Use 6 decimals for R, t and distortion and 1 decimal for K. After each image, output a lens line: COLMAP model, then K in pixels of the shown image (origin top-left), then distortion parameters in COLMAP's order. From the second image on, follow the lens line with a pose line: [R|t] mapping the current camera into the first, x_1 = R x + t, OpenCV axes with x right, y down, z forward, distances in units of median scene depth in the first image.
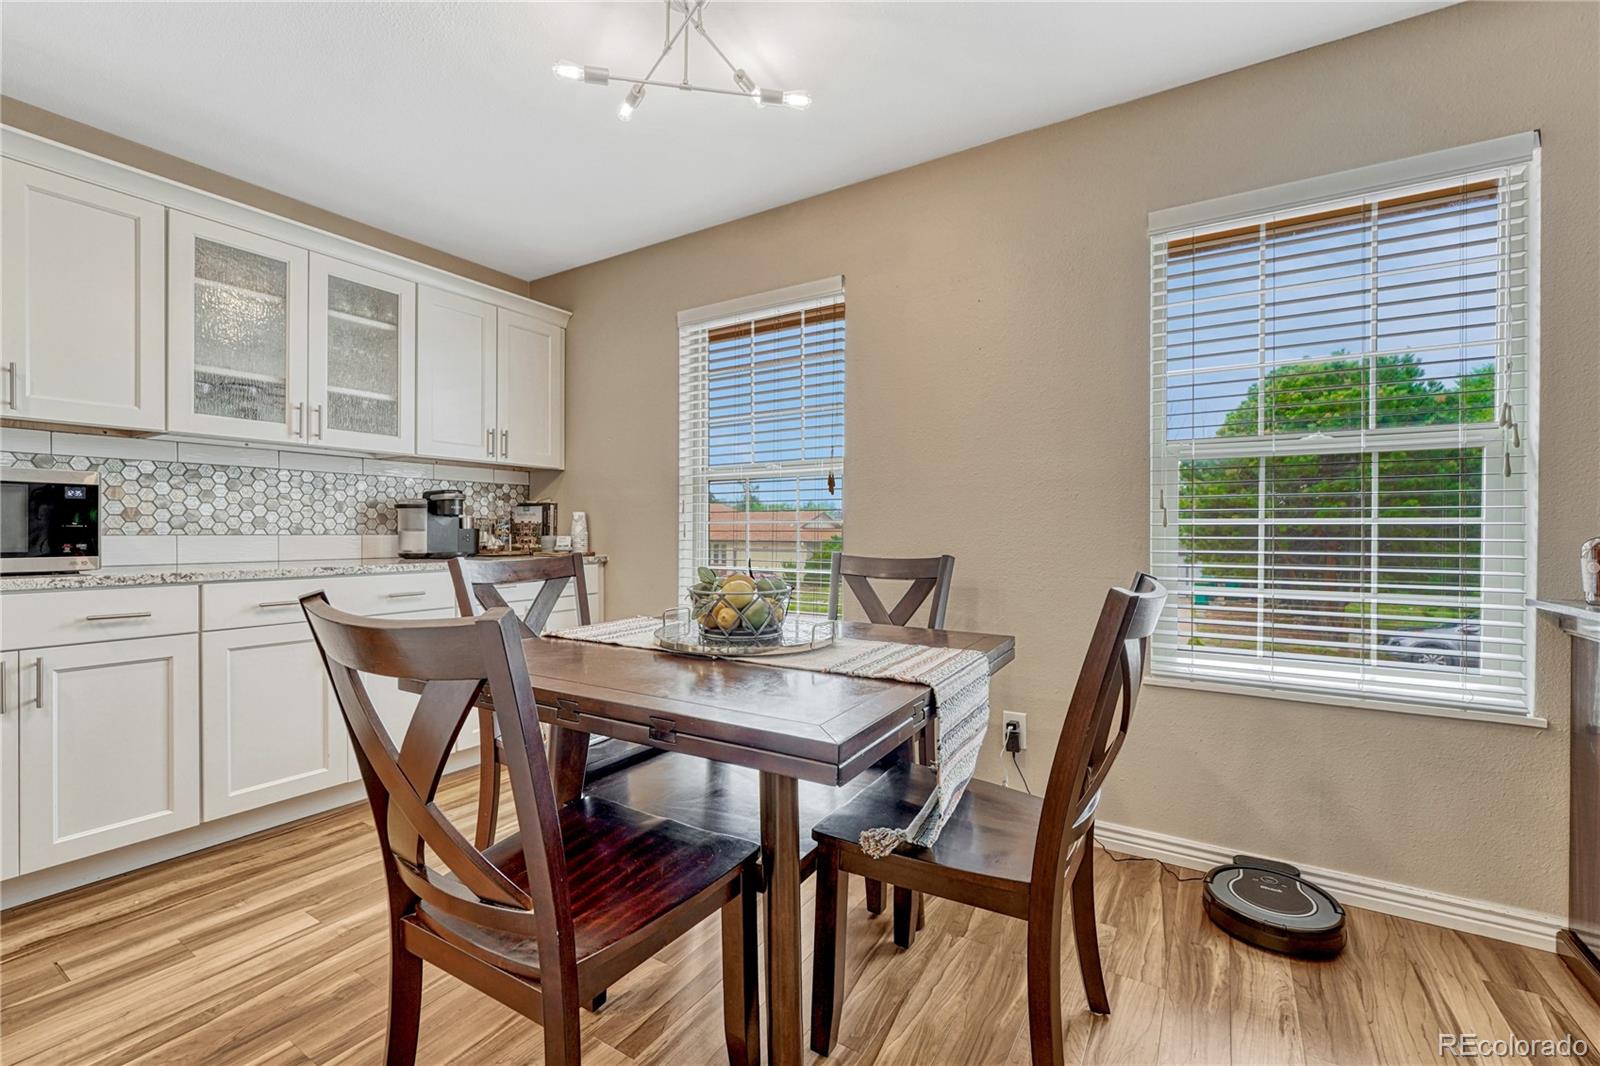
lens RADIAL K [[685.5, 0, 789.4], [0, 685.5, 530.7], [0, 0, 1]] dist [-0.013461, 0.002133]
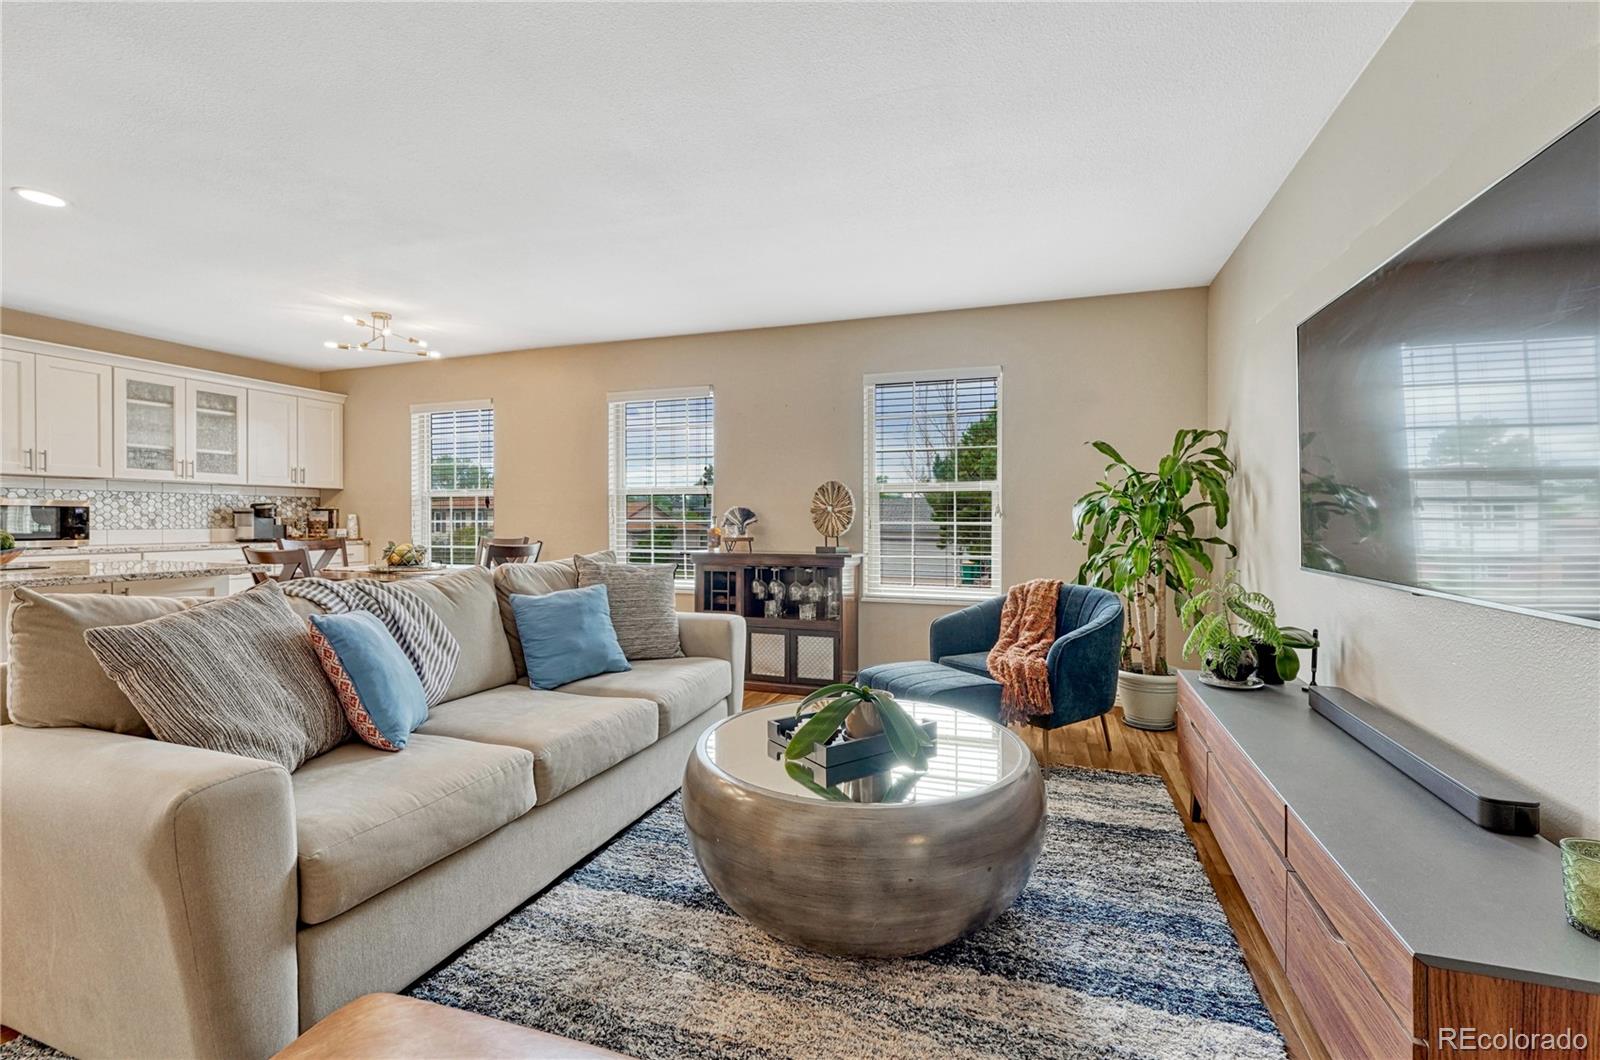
lens RADIAL K [[690.0, 0, 776.4], [0, 690.0, 521.7], [0, 0, 1]] dist [0.002895, 0.000415]
pose [[0.977009, -0.003928, 0.213162, 0.478162], [0.002706, 0.999978, 0.006023, -0.021624], [-0.213181, -0.005307, 0.976998, -1.212130]]
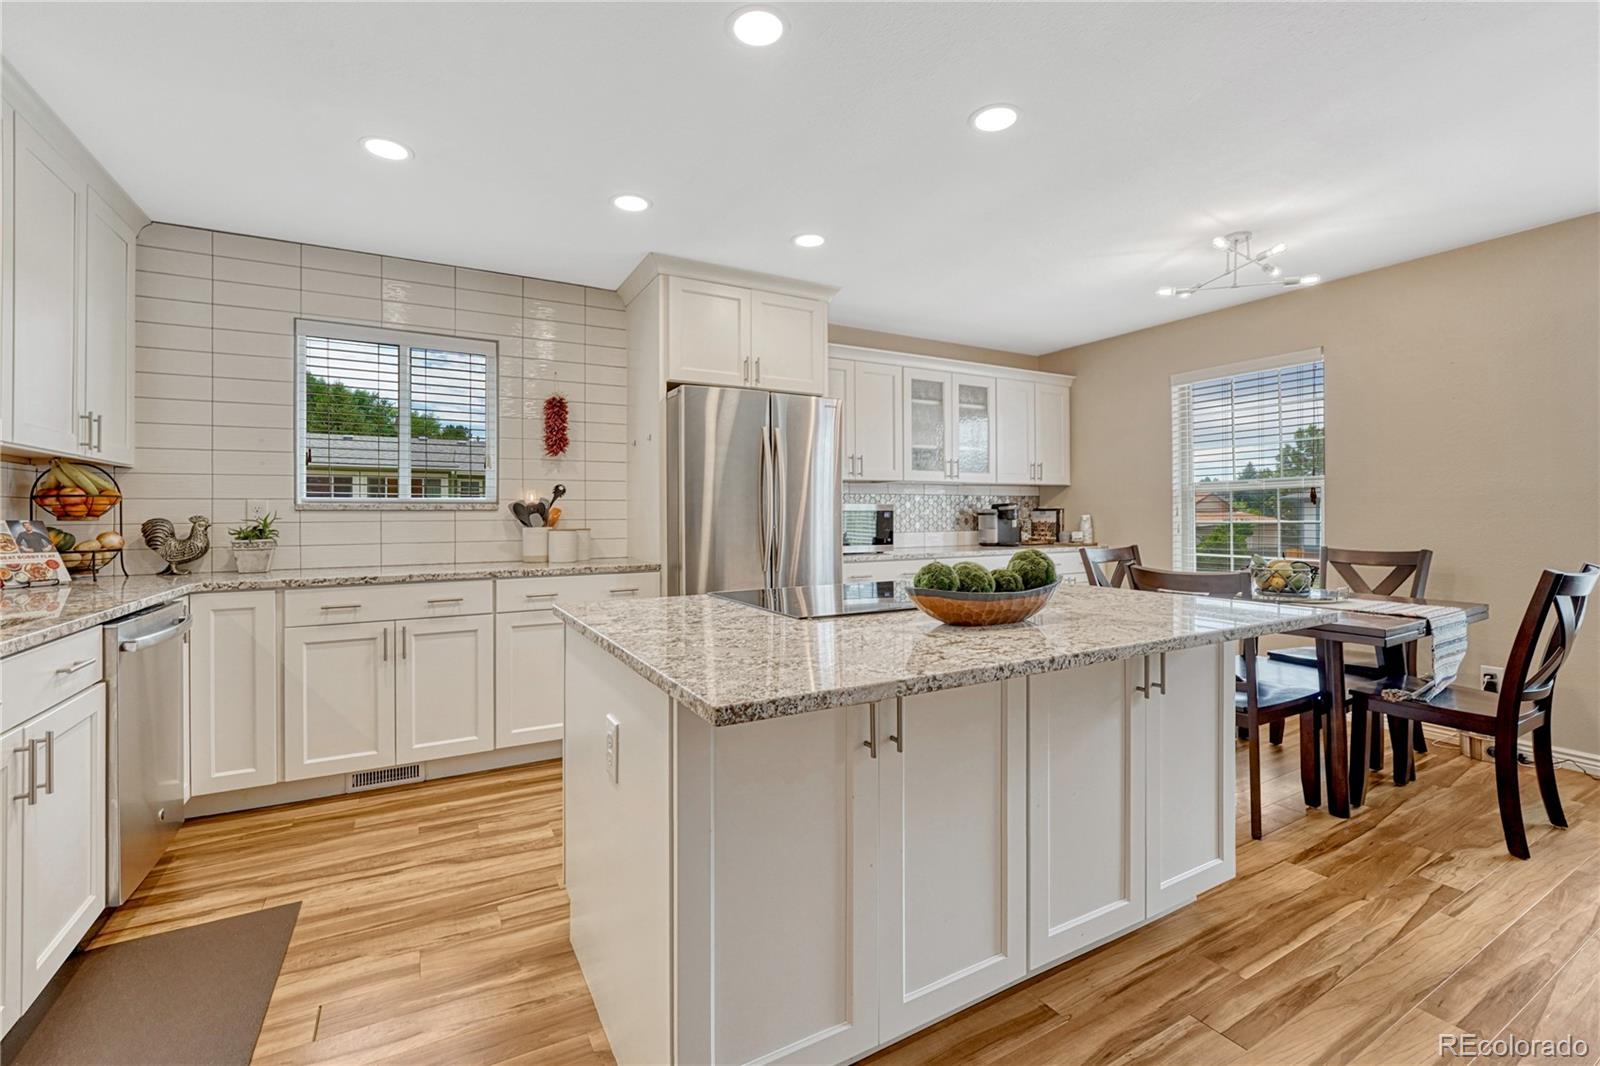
lens RADIAL K [[685.5, 0, 788.7], [0, 685.5, 511.2], [0, 0, 1]] dist [-0.013461, 0.002133]
pose [[0.878708, -0.011173, -0.477230, -0.227555], [0.007135, 0.999922, -0.010273, -0.034110], [0.477307, 0.005622, 0.878719, -0.764779]]
